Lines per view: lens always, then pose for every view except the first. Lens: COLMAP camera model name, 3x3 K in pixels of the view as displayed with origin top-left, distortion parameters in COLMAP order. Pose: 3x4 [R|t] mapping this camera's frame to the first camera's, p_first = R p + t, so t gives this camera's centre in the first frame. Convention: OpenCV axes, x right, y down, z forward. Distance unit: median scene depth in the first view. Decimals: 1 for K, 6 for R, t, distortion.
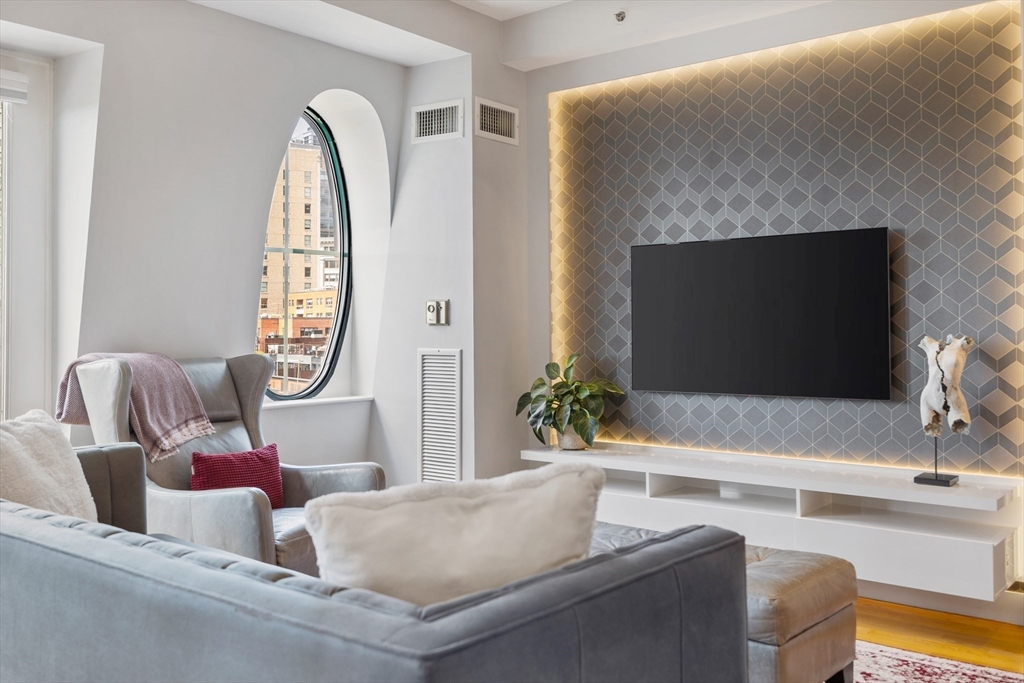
lens RADIAL K [[961.4, 0, 512.2], [0, 961.4, 299.8], [0, 0, 1]] dist [0.002605, 0.003988]
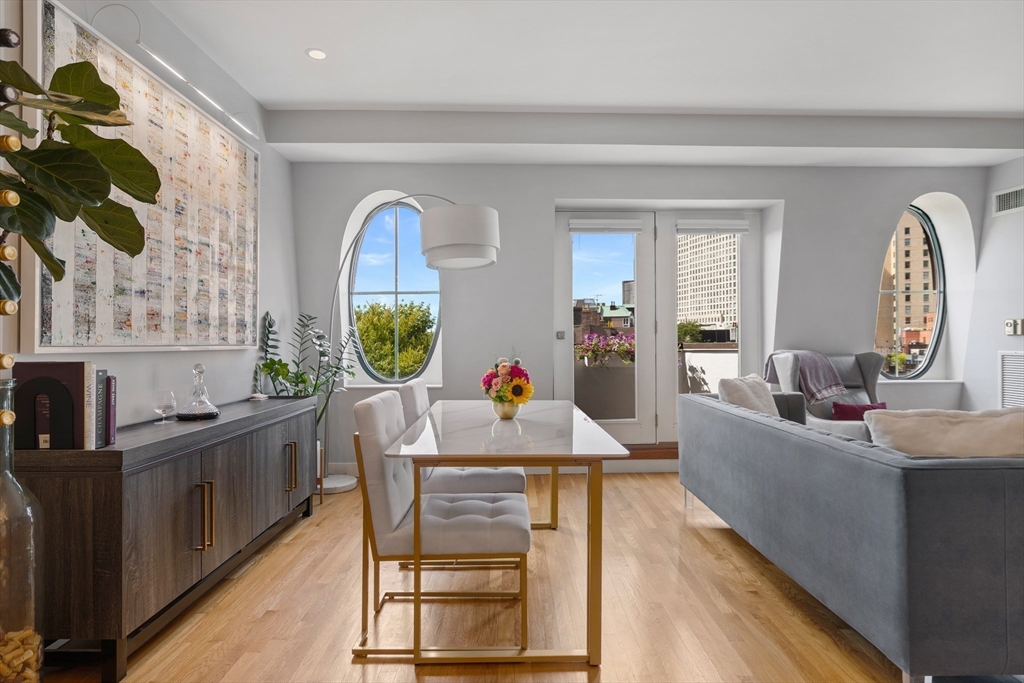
lens RADIAL K [[556.5, 0, 512.0], [0, 556.5, 341.5], [0, 0, 1]] dist [-0.000601, -0.000426]
pose [[0.643559, 0.003531, -0.765388, 0.105772], [0.024115, 0.999399, 0.024887, -0.006262], [0.765016, -0.034474, 0.643088, -0.206994]]
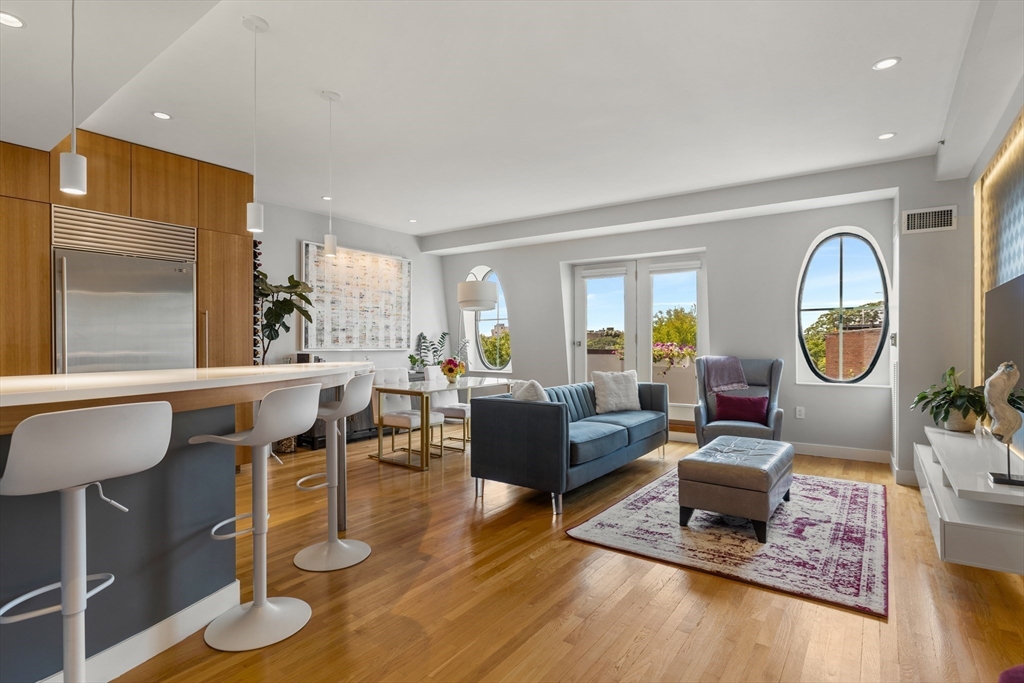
lens RADIAL K [[513.9, 0, 512.0], [0, 513.9, 341.5], [0, 0, 1]] dist [0.000342, 0.000148]
pose [[0.063990, 0.005573, -0.997935, 1.032807], [0.030882, 0.999494, 0.007562, -0.014805], [0.997473, -0.031302, 0.063785, 0.321159]]
